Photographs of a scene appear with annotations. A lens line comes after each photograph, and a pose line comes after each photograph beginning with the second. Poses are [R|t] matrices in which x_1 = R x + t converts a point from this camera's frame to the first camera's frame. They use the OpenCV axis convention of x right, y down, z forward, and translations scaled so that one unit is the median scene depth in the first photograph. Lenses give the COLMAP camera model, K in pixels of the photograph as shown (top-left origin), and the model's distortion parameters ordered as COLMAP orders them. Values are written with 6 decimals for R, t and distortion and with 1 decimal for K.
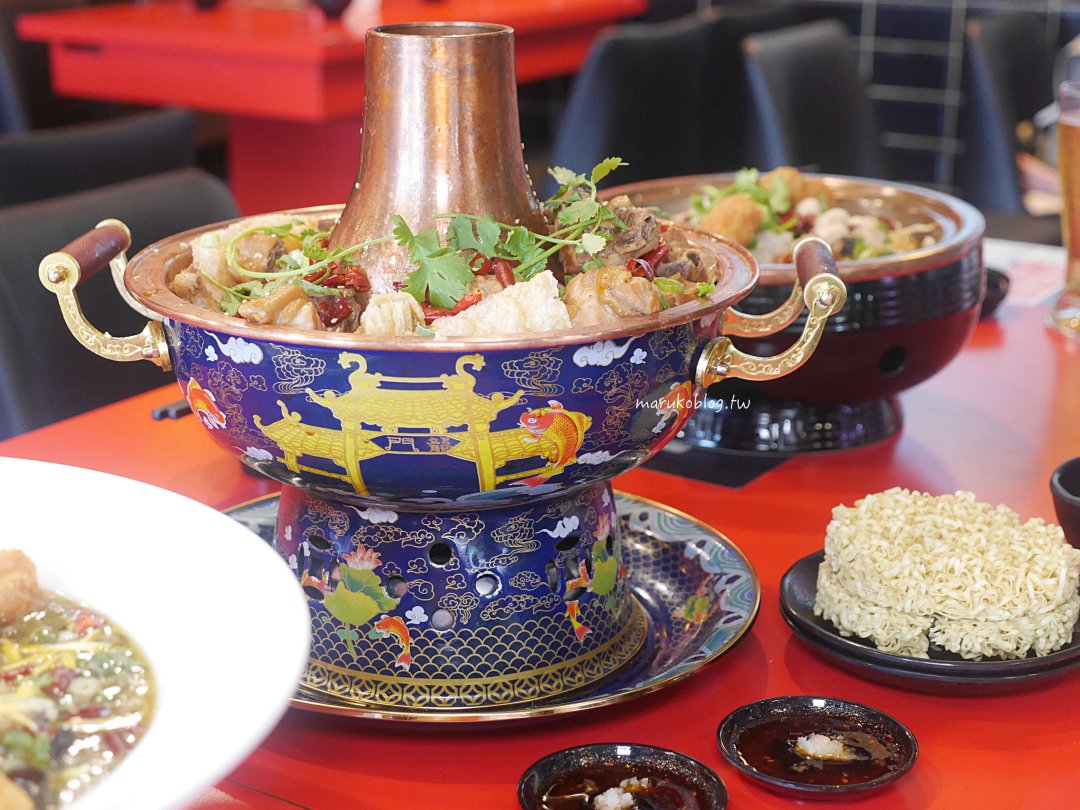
lens RADIAL K [[1847.4, 0, 535.1], [0, 1847.4, 402.5], [0, 0, 1]] dist [-0.039202, 0.000000]
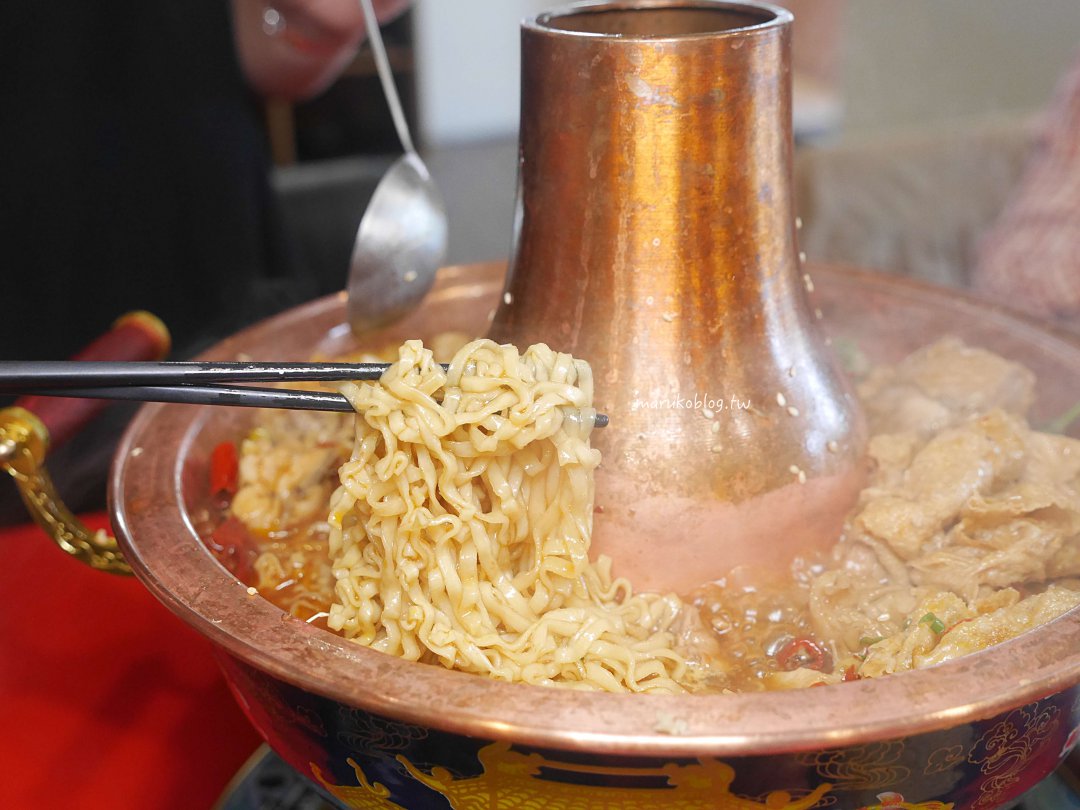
lens RADIAL K [[1329.1, 0, 572.7], [0, 1329.1, 421.7], [0, 0, 1]] dist [0.033701, 0.000000]
pose [[0.996517, 0.014499, -0.082117, -0.043613], [-0.004222, 0.992276, 0.123975, -0.135507], [0.083280, -0.123196, 0.988882, 0.609020]]
